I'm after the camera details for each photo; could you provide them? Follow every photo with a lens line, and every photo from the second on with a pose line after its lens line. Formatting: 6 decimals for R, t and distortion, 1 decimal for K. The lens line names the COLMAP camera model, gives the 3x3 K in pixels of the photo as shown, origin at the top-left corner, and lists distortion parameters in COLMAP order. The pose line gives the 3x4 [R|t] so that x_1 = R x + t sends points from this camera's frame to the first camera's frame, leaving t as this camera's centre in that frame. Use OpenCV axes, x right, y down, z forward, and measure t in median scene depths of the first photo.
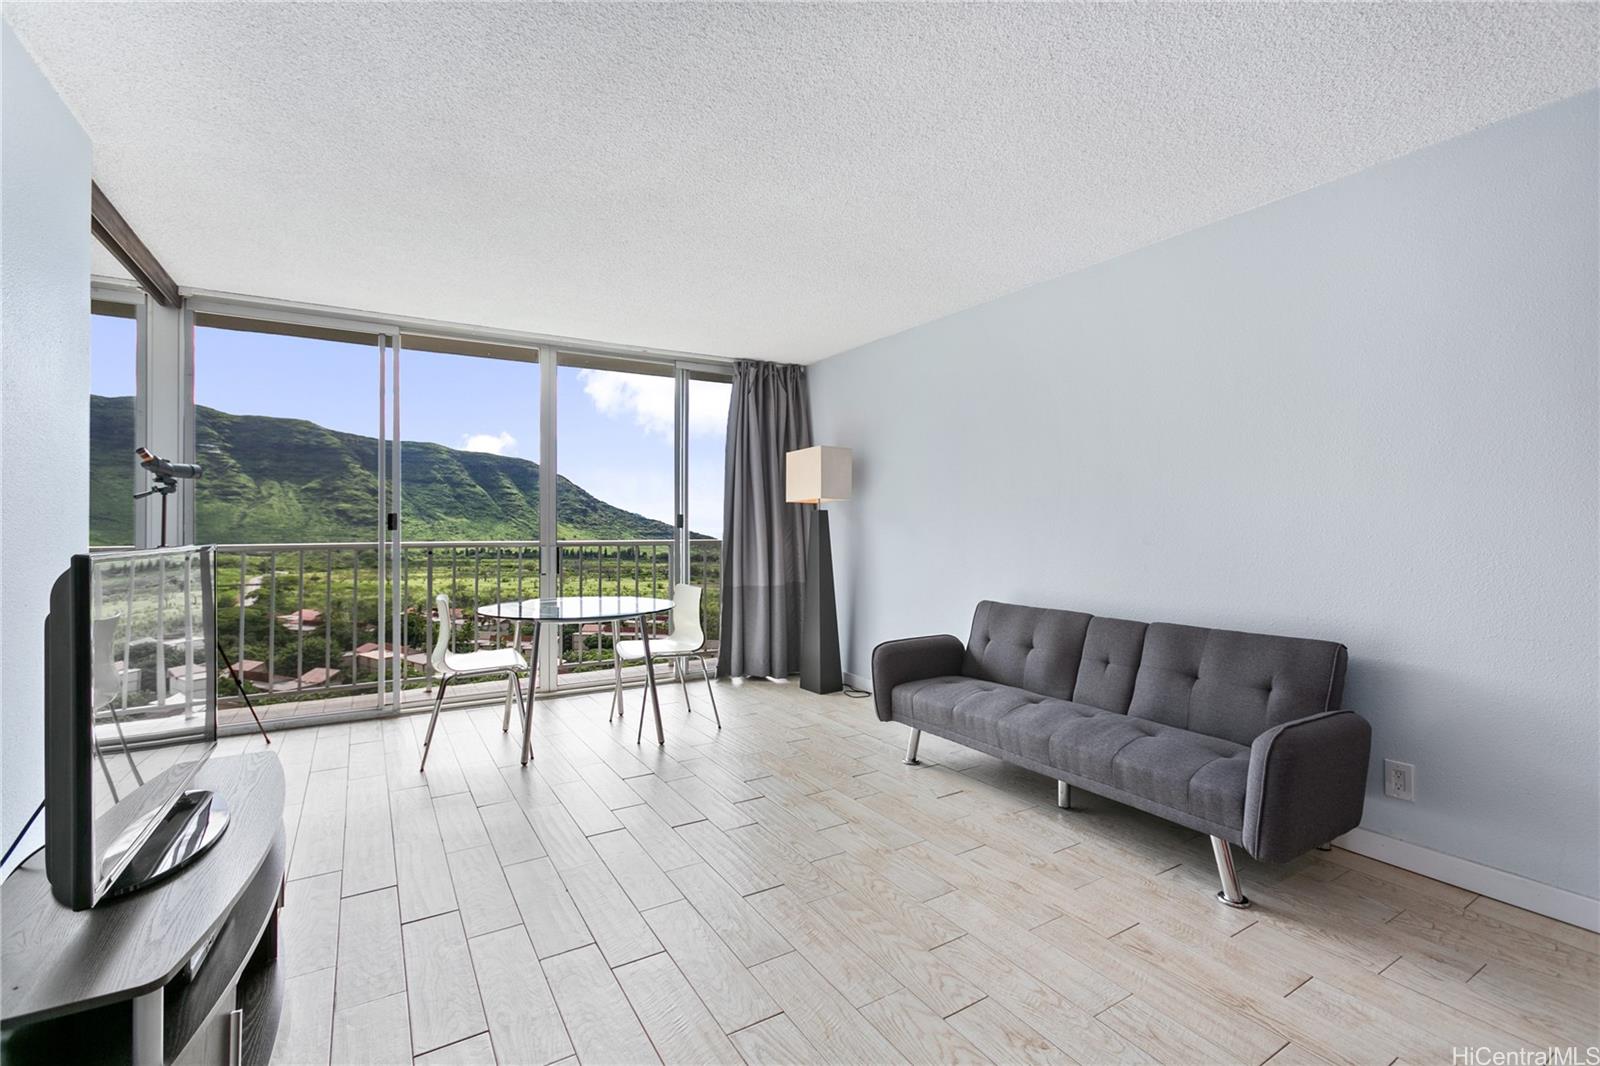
lens RADIAL K [[699.7, 0, 800.4], [0, 699.7, 528.6], [0, 0, 1]] dist [0.009558, 0.000886]
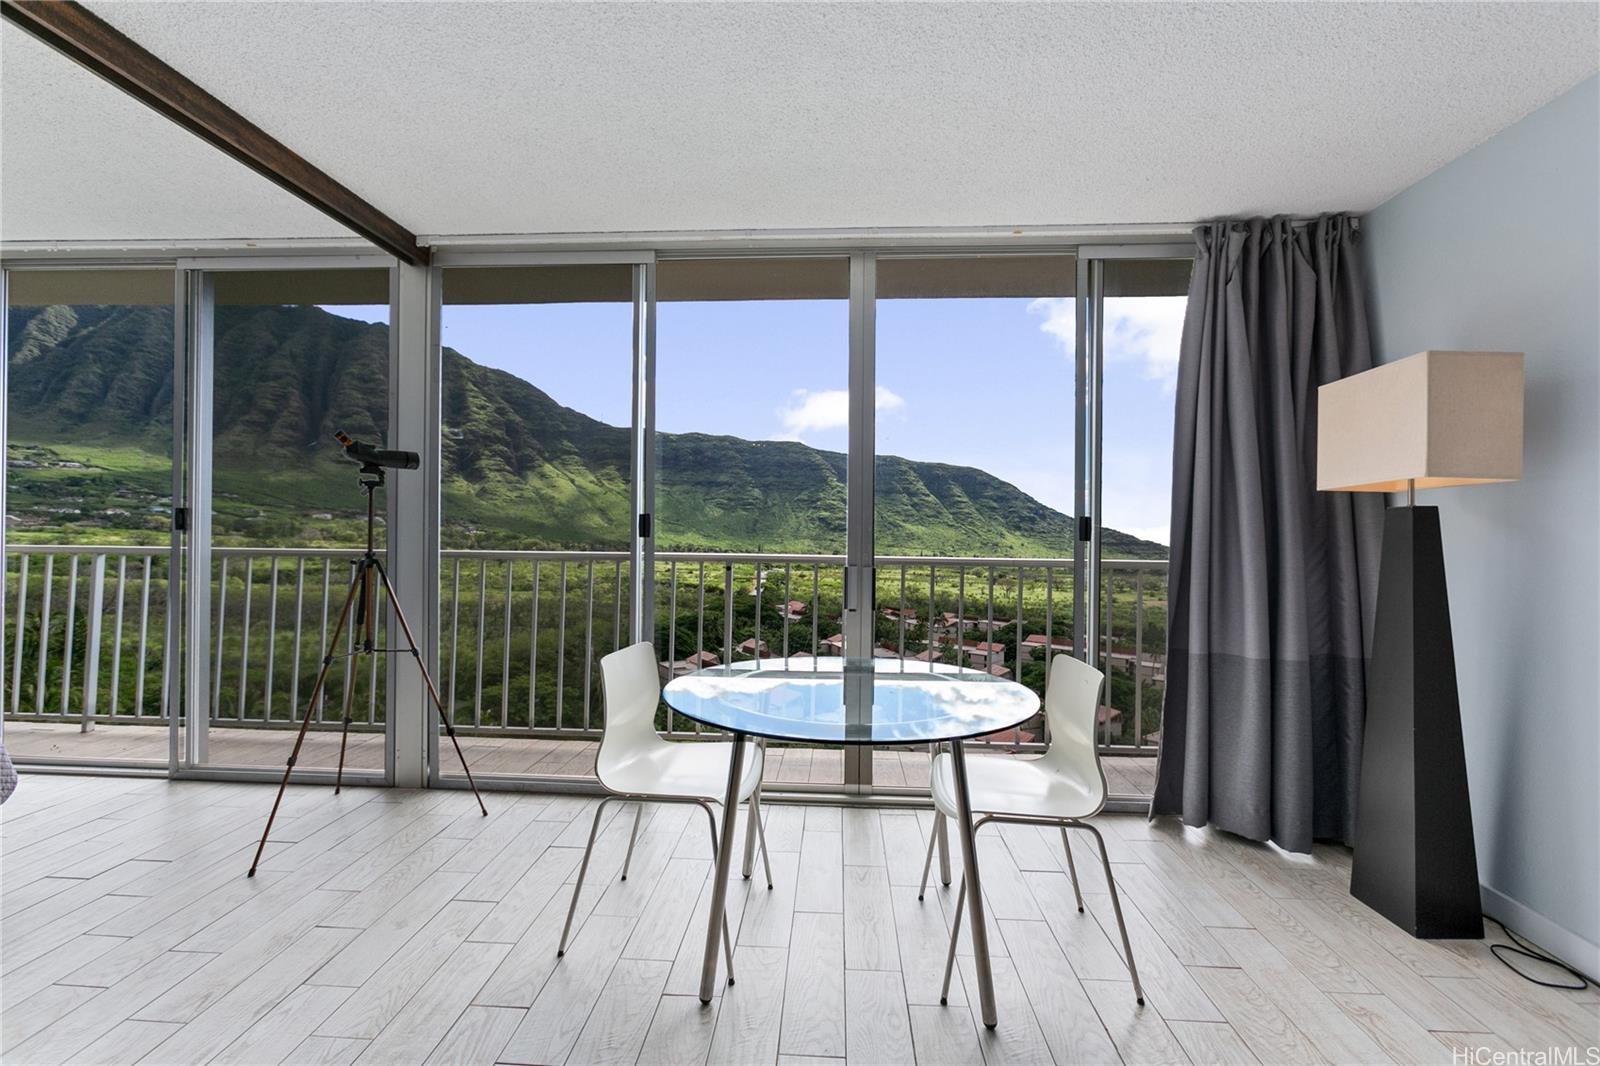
lens RADIAL K [[699.7, 0, 807.5], [0, 699.7, 524.5], [0, 0, 1]] dist [0.009558, 0.000886]
pose [[0.816429, 0.005692, -0.577418, -0.025886], [-0.015617, 0.999803, -0.012225, -0.003684], [0.577235, 0.018998, 0.816357, 0.403115]]
